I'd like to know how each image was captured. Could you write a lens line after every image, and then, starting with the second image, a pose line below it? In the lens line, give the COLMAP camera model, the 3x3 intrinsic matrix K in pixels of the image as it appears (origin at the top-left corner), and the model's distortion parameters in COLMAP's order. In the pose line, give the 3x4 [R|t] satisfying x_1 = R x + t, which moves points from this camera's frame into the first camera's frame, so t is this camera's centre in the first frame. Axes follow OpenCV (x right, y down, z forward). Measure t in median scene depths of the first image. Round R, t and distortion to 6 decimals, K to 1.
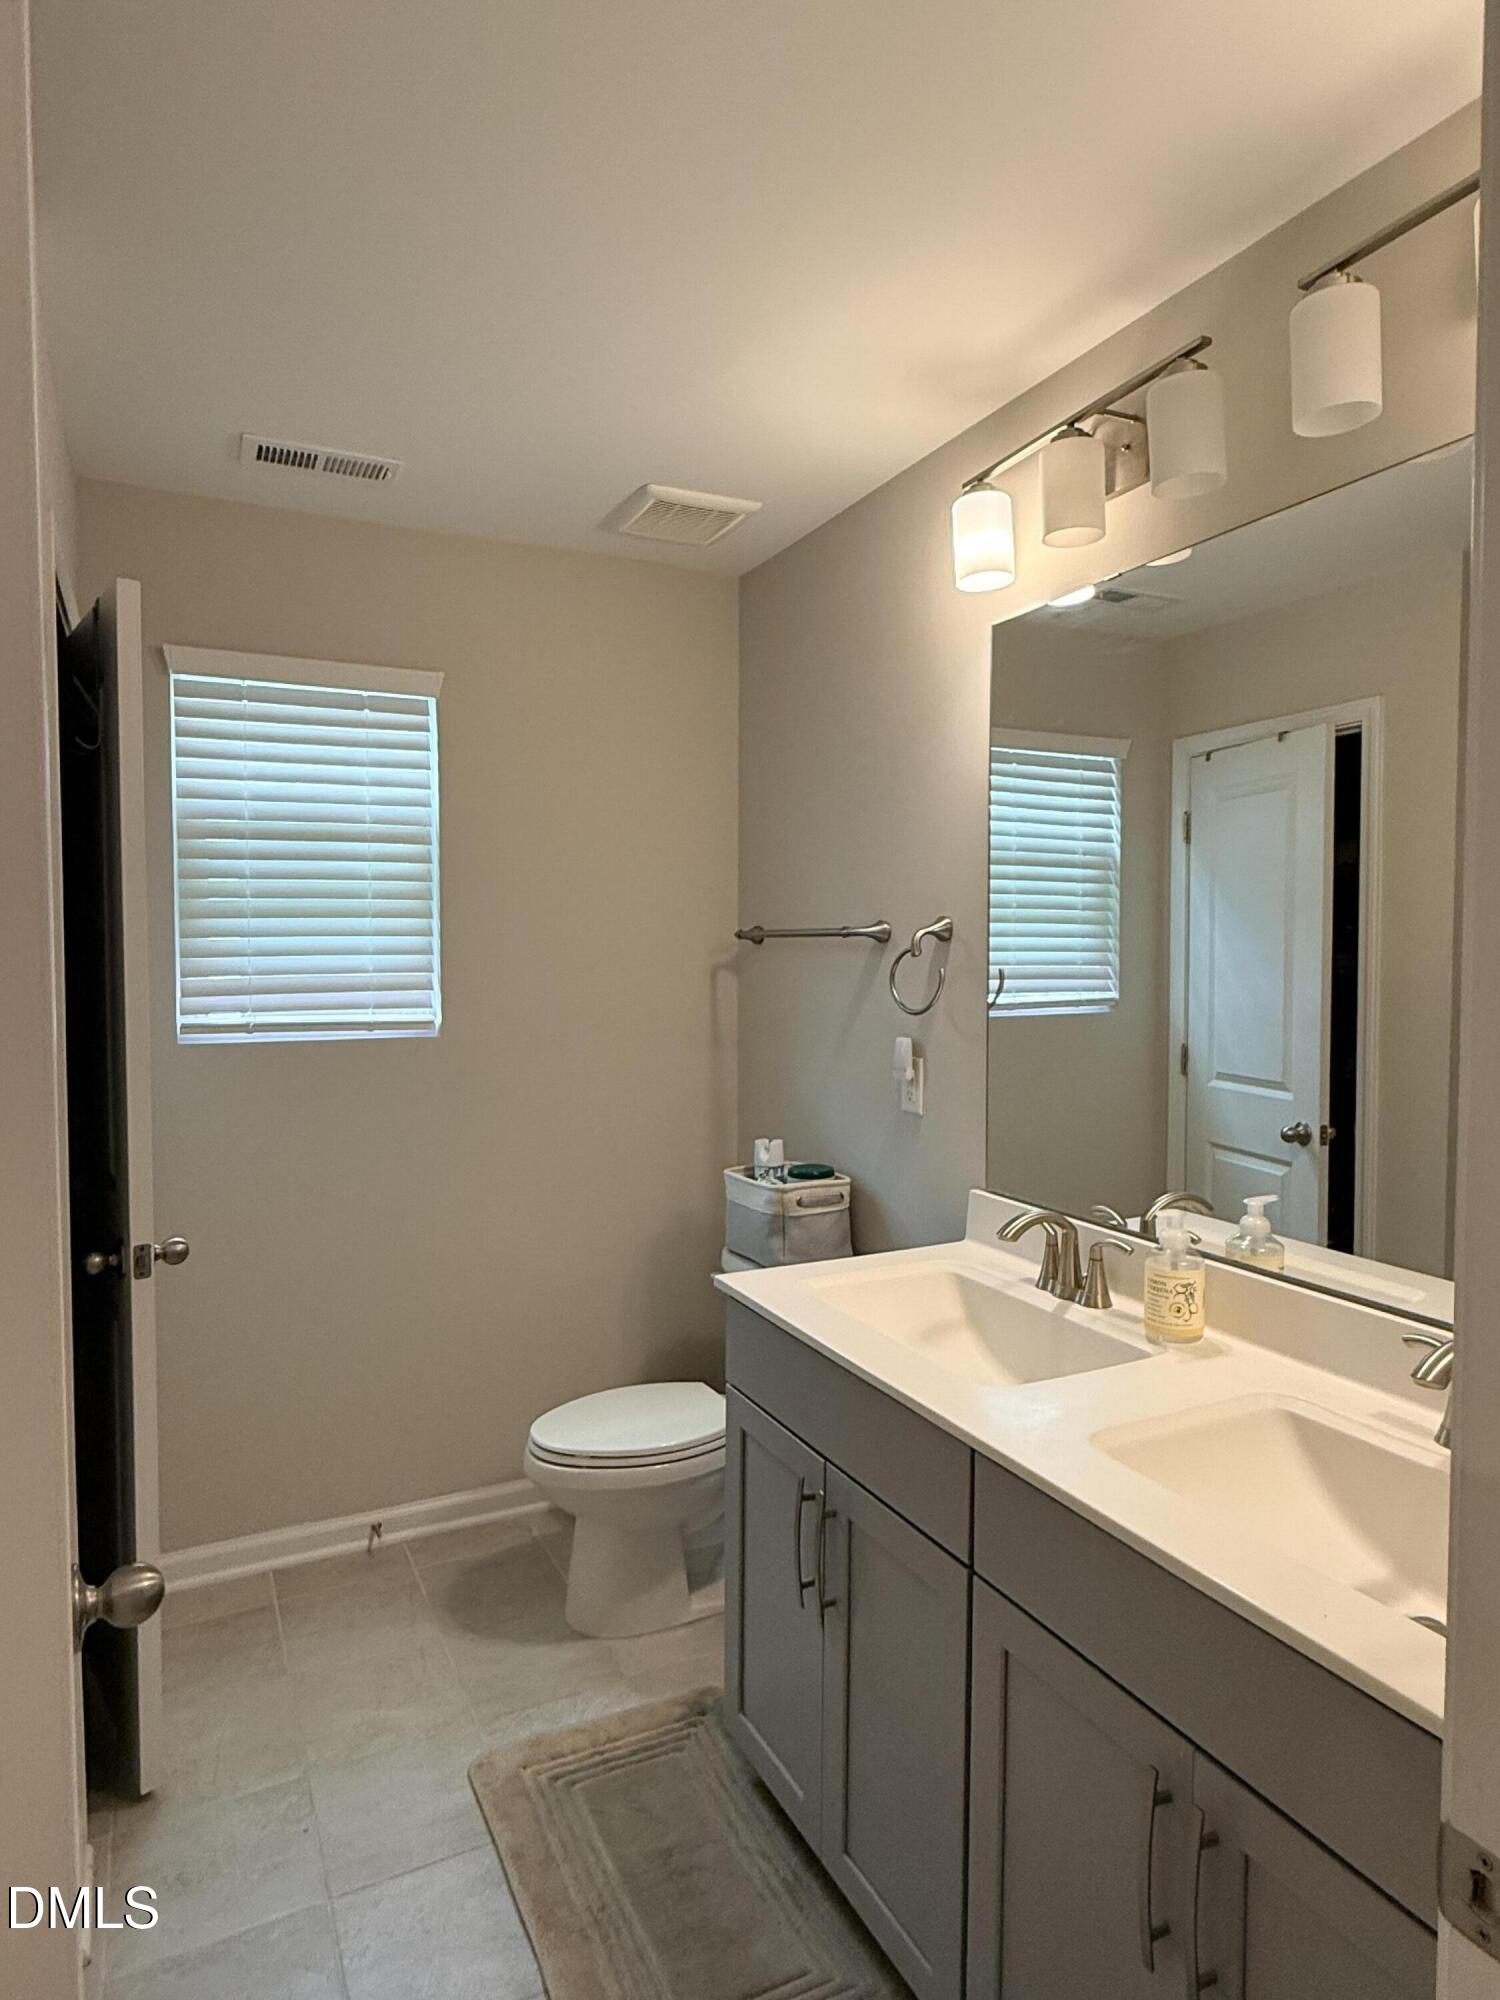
lens RADIAL K [[1171.3, 0, 749.9], [0, 1171.3, 1004.2], [0, 0, 1]] dist [0.003347, 0.000584]
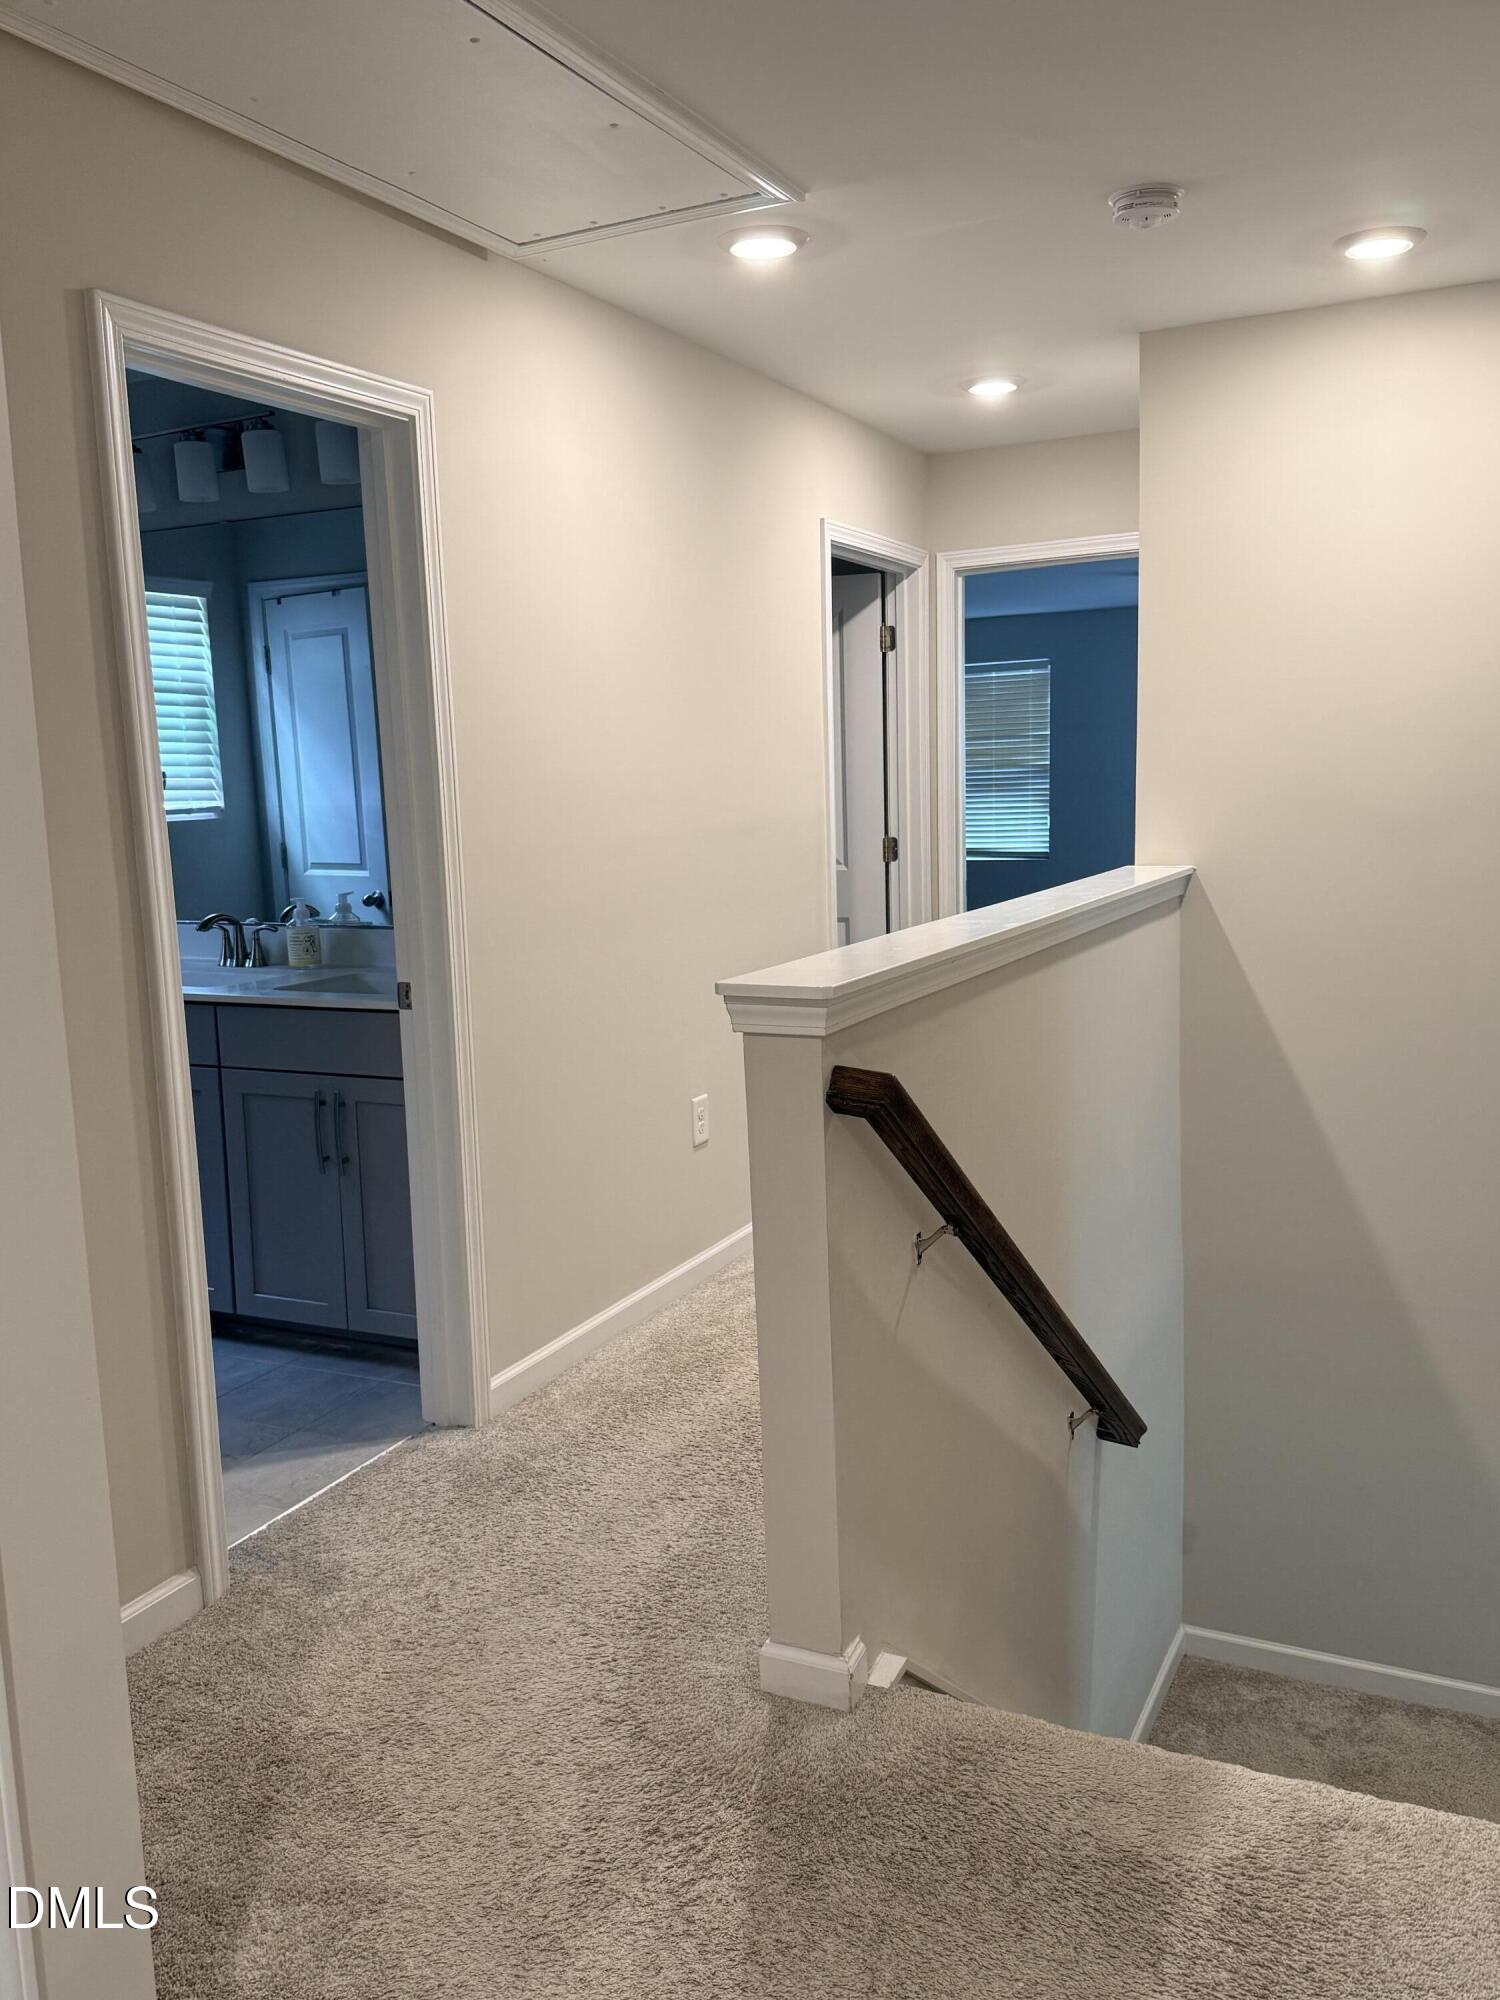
lens RADIAL K [[1621.5, 0, 755.2], [0, 1621.5, 1006.4], [0, 0, 1]] dist [0.089622, 0.001849]
pose [[0.793357, -0.112008, 0.598364, -0.273427], [0.057046, 0.992281, 0.110110, 0.044182], [-0.606078, -0.053223, 0.793622, -0.648676]]
